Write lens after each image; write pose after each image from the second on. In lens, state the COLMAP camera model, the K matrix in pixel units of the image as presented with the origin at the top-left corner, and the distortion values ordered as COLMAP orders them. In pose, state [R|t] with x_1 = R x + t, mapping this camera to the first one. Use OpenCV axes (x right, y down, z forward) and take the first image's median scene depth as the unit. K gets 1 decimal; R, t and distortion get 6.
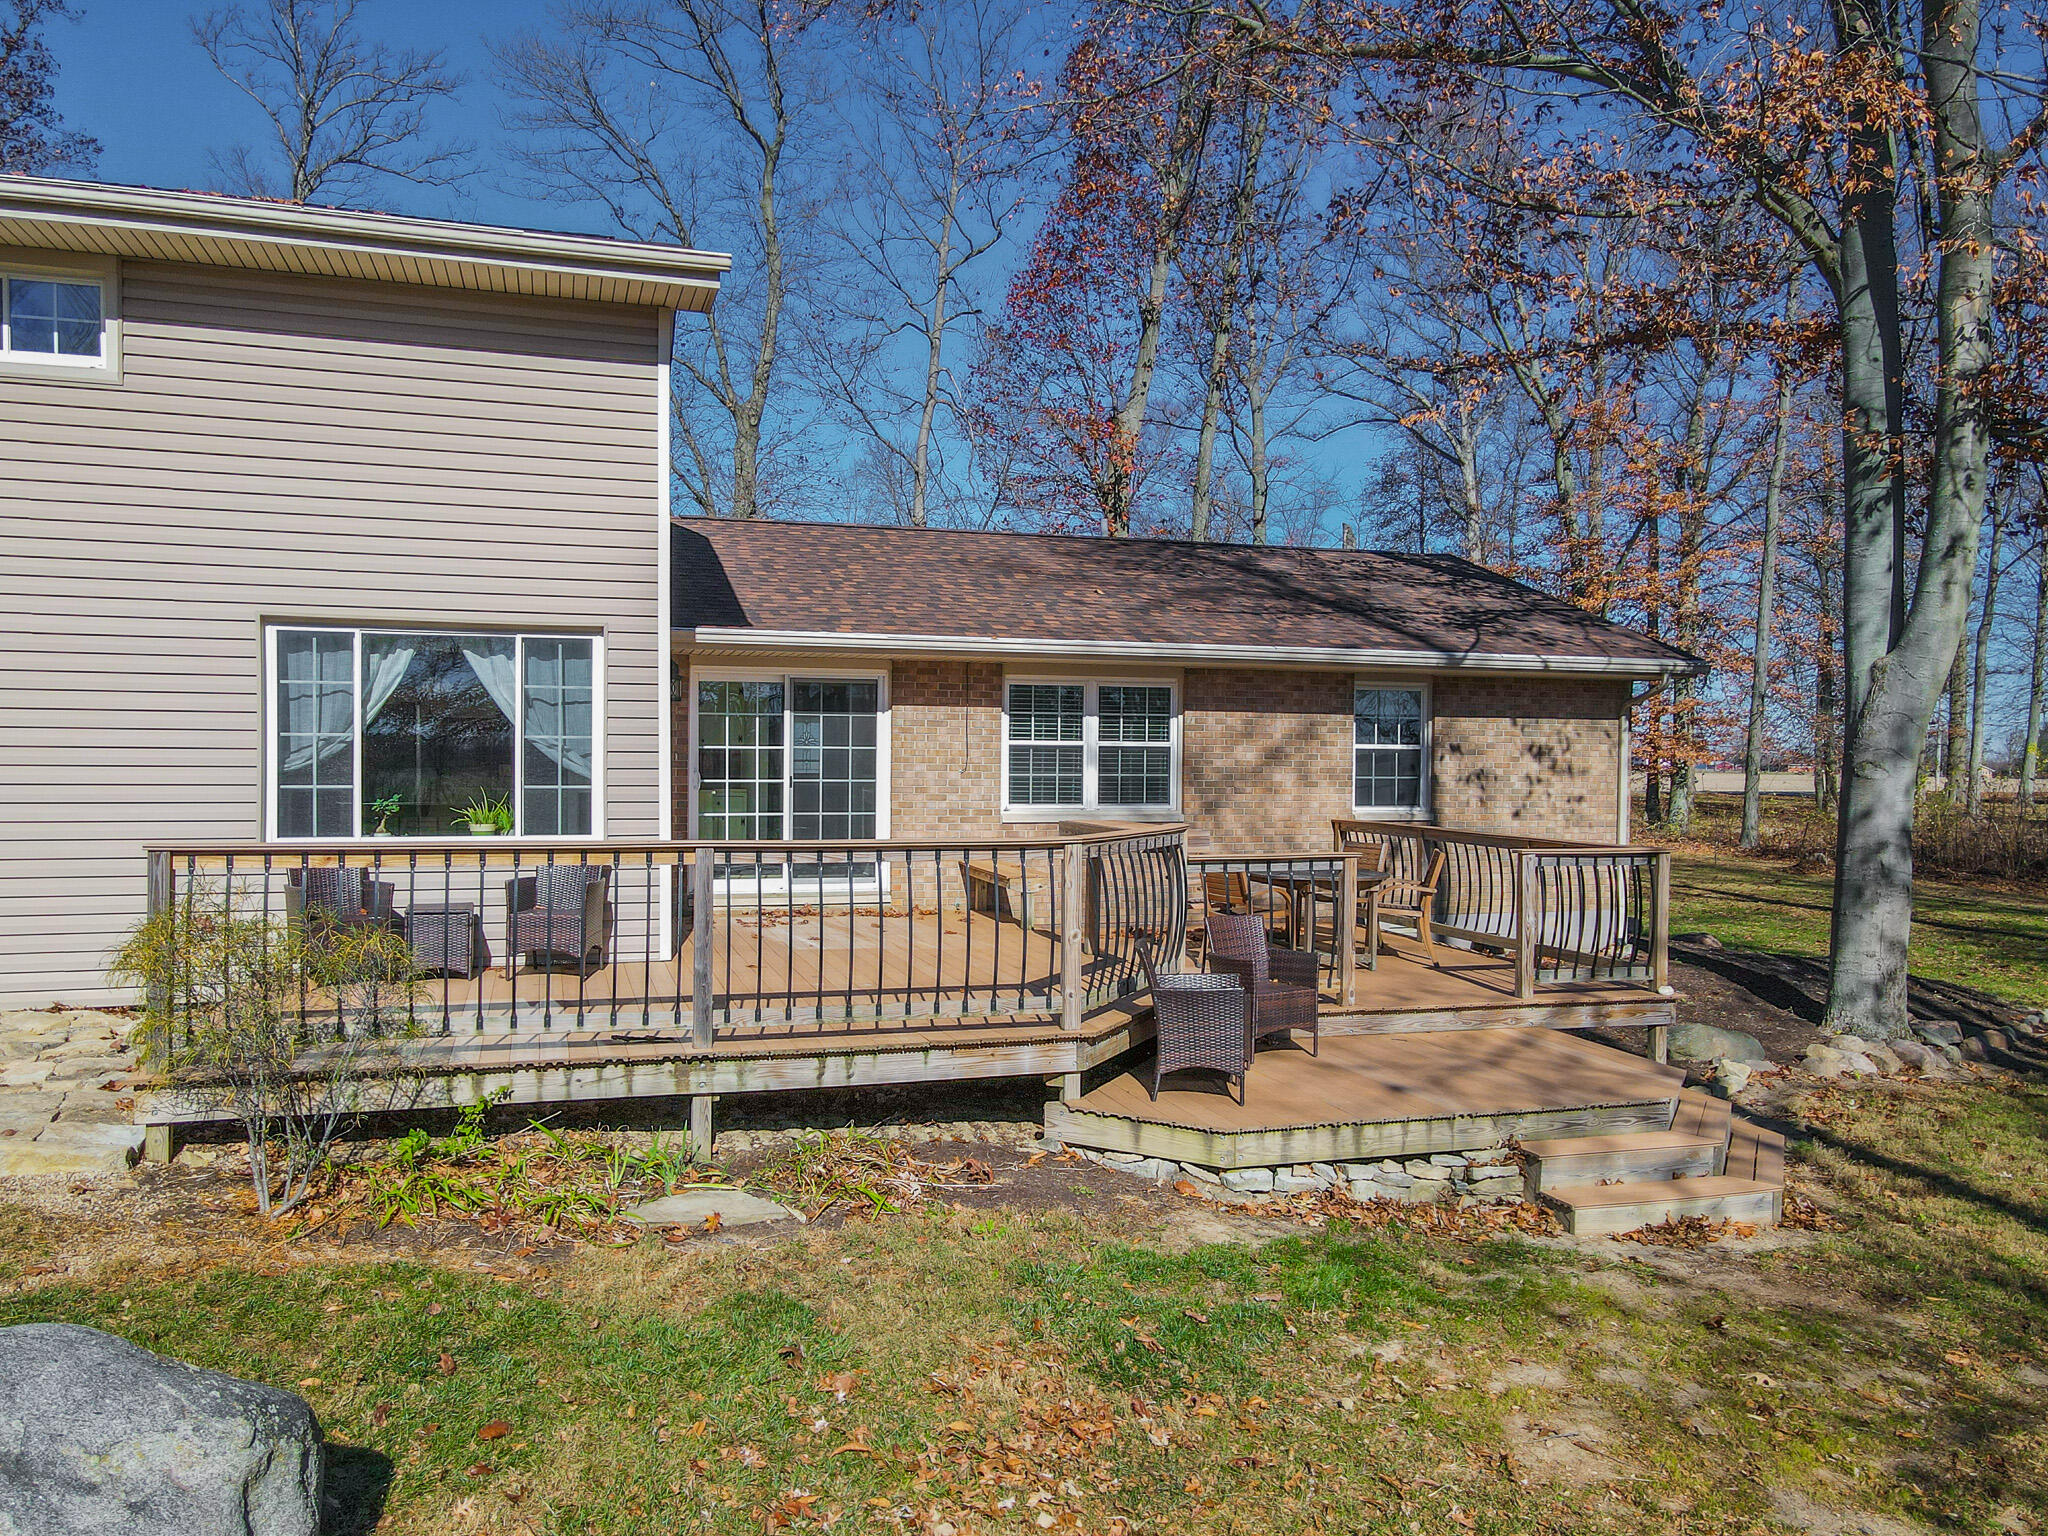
lens RADIAL K [[1513.8, 0, 1024.0], [0, 1513.8, 768.0], [0, 0, 1]] dist [-0.001854, 0.038422]
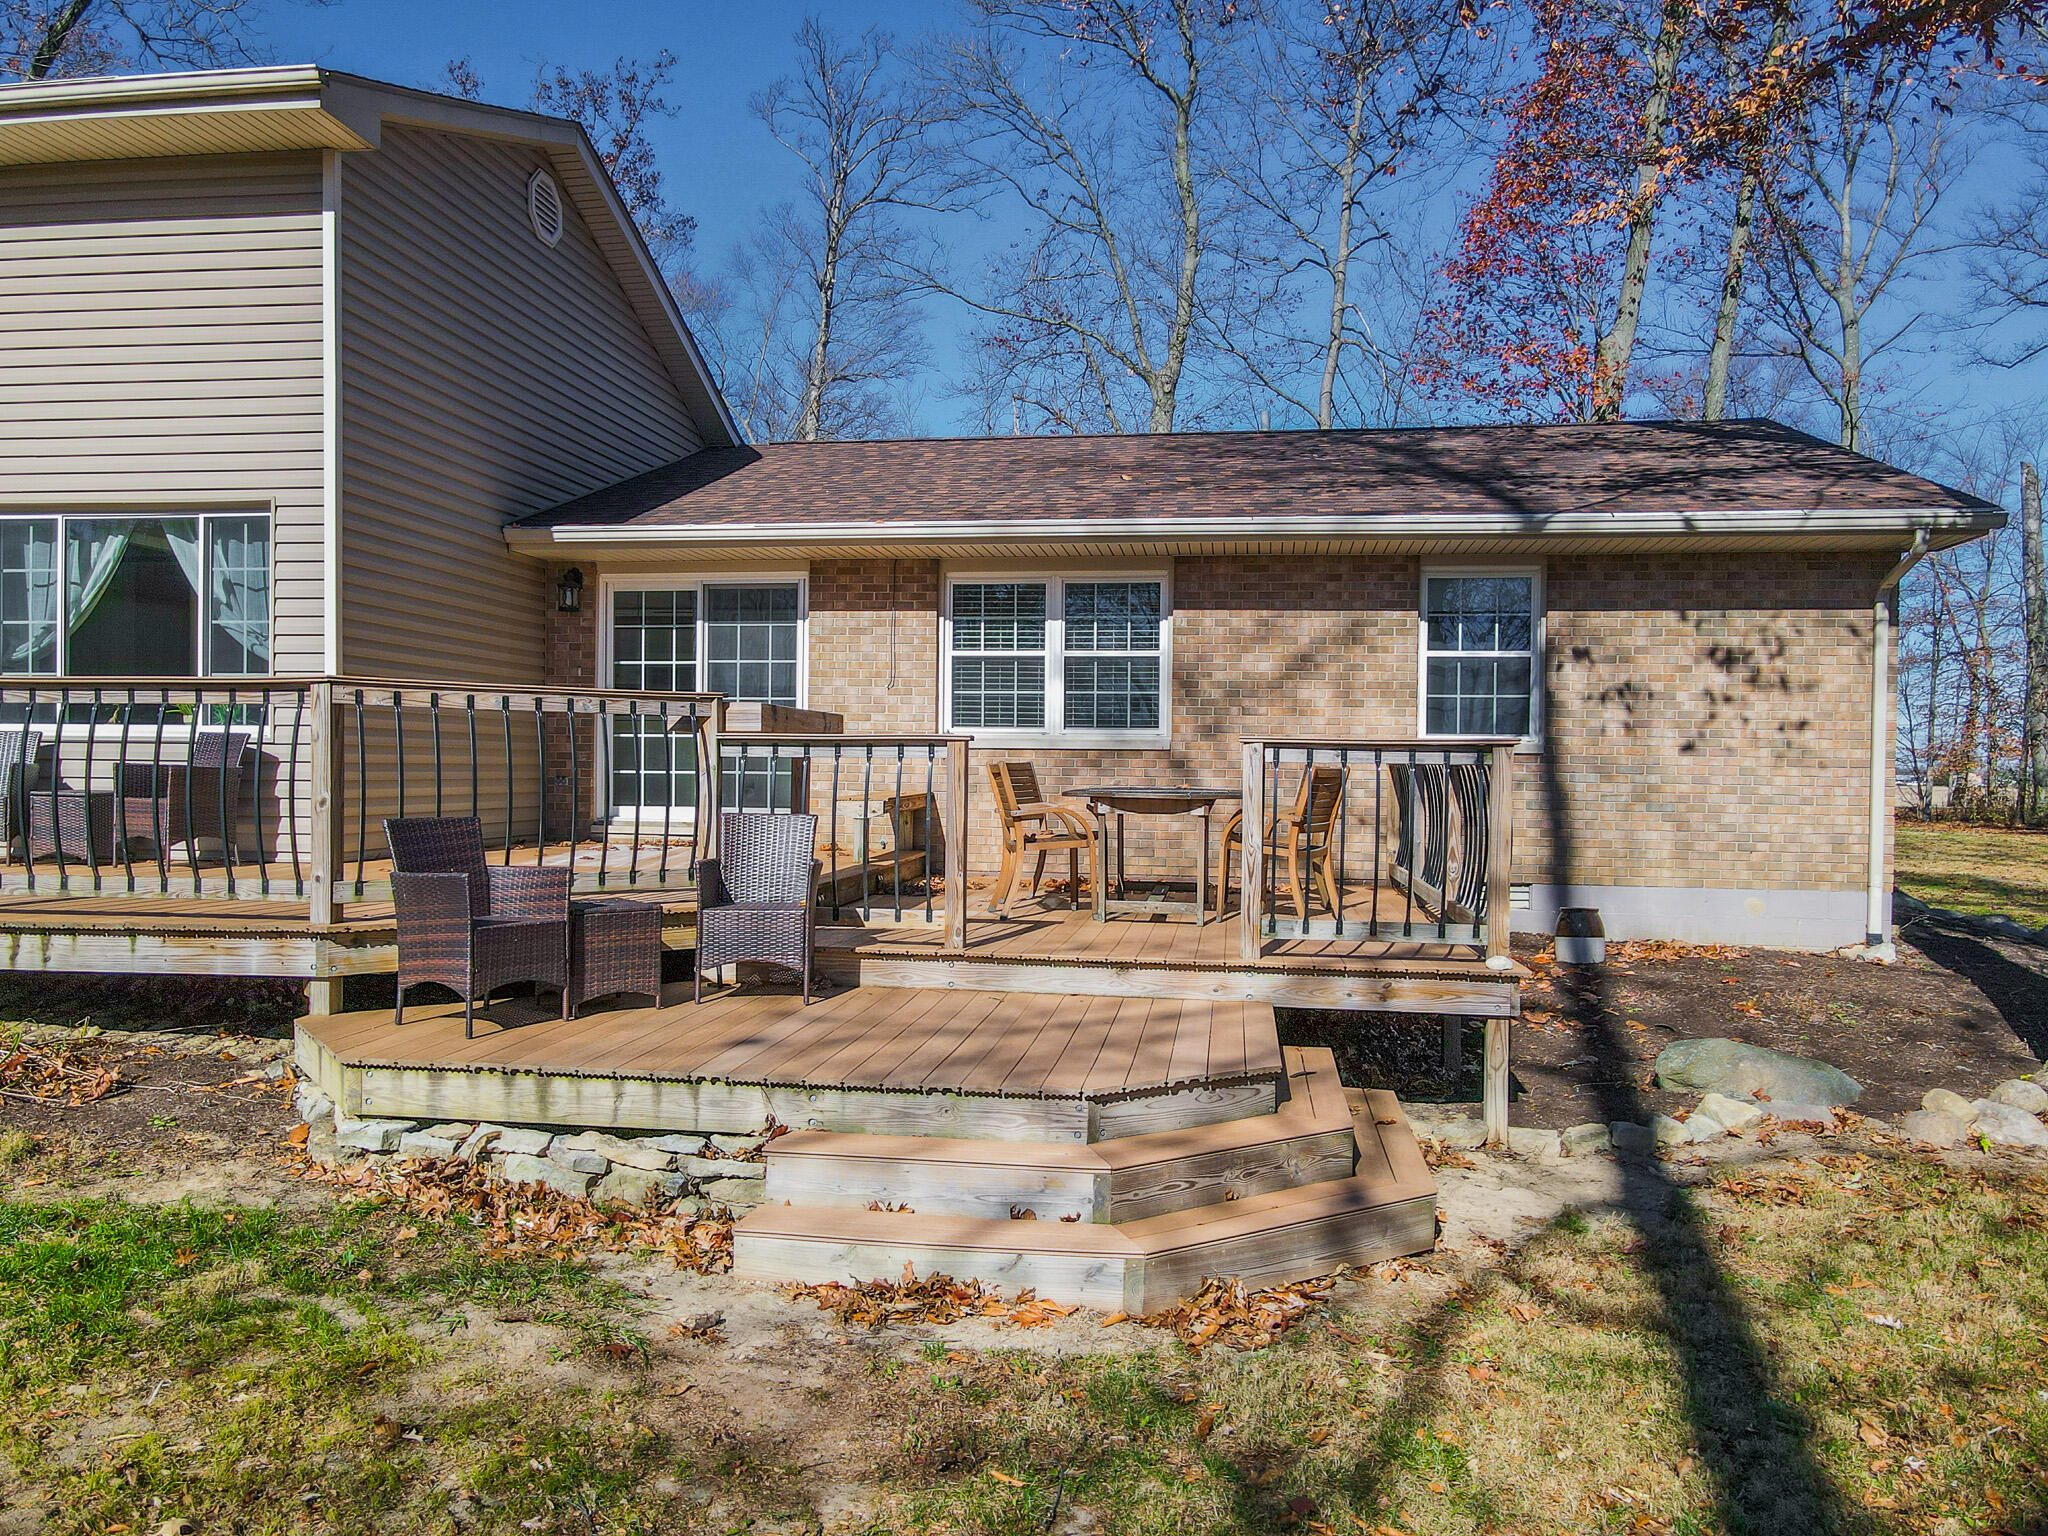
lens RADIAL K [[1513.8, 0, 1024.0], [0, 1513.8, 768.0], [0, 0, 1]] dist [-0.001854, 0.038422]
pose [[0.901082, 0.002047, -0.433643, 0.389653], [-0.007635, 0.999909, -0.011146, 0.055761], [0.433581, 0.013354, 0.901016, 0.258339]]
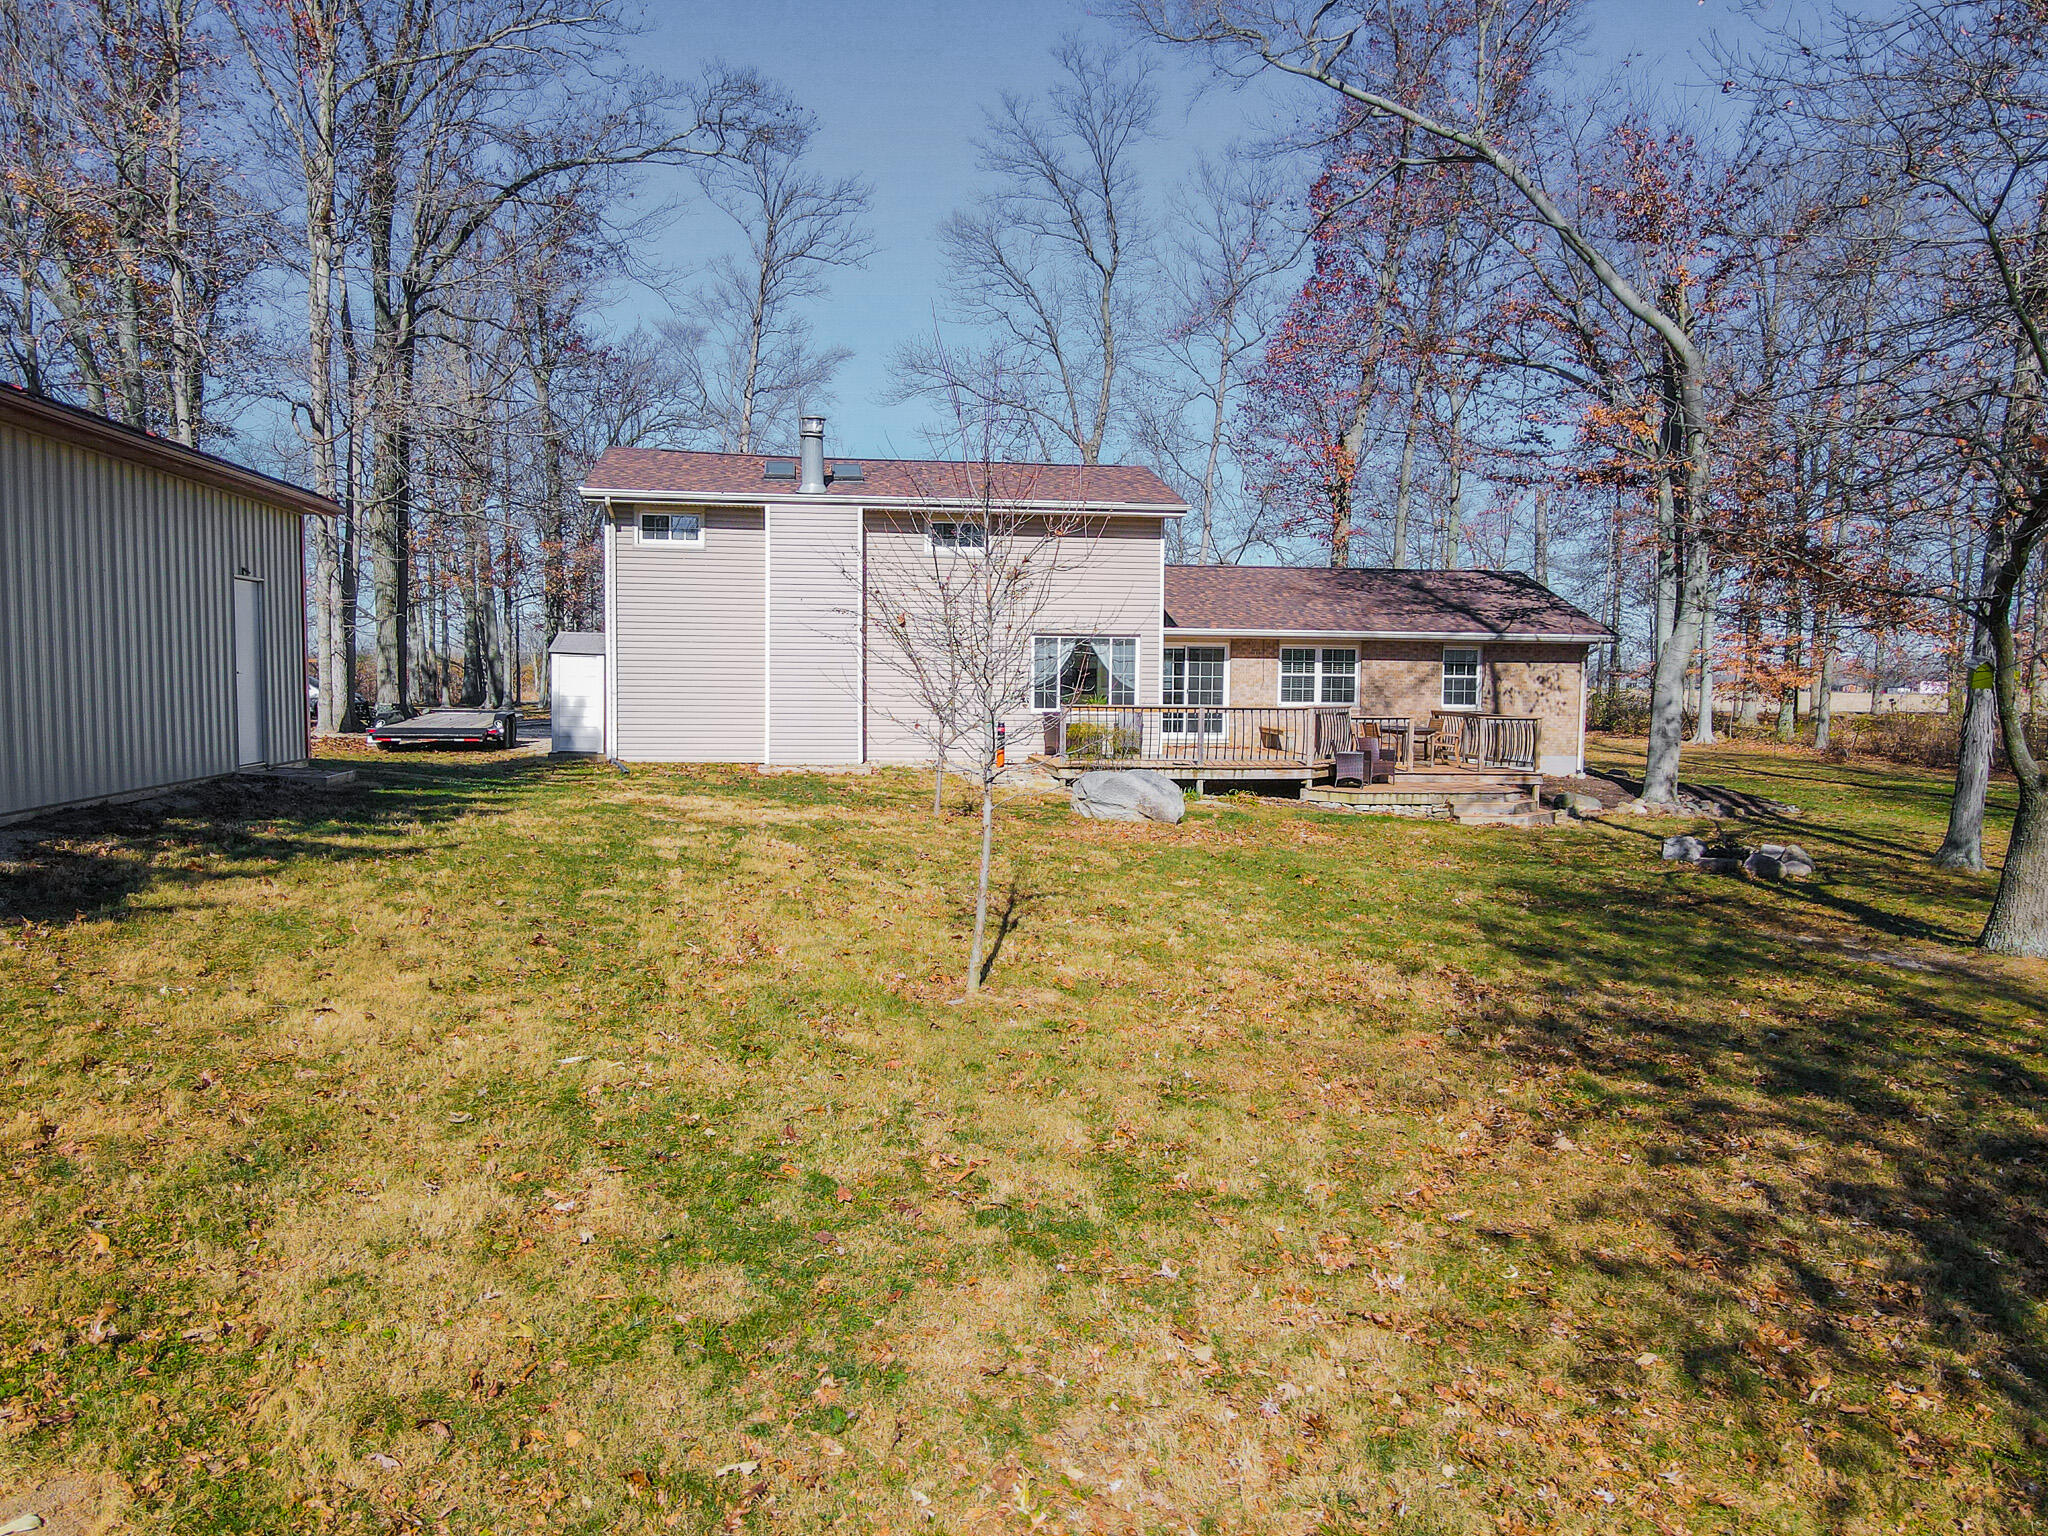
lens RADIAL K [[1528.2, 0, 1021.1], [0, 1528.2, 772.1], [0, 0, 1]] dist [-0.005807, 0.047697]
pose [[0.988543, 0.011913, -0.150467, -0.048662], [-0.003652, 0.998476, 0.055061, 0.004474], [0.150893, -0.053881, 0.987081, -1.311255]]
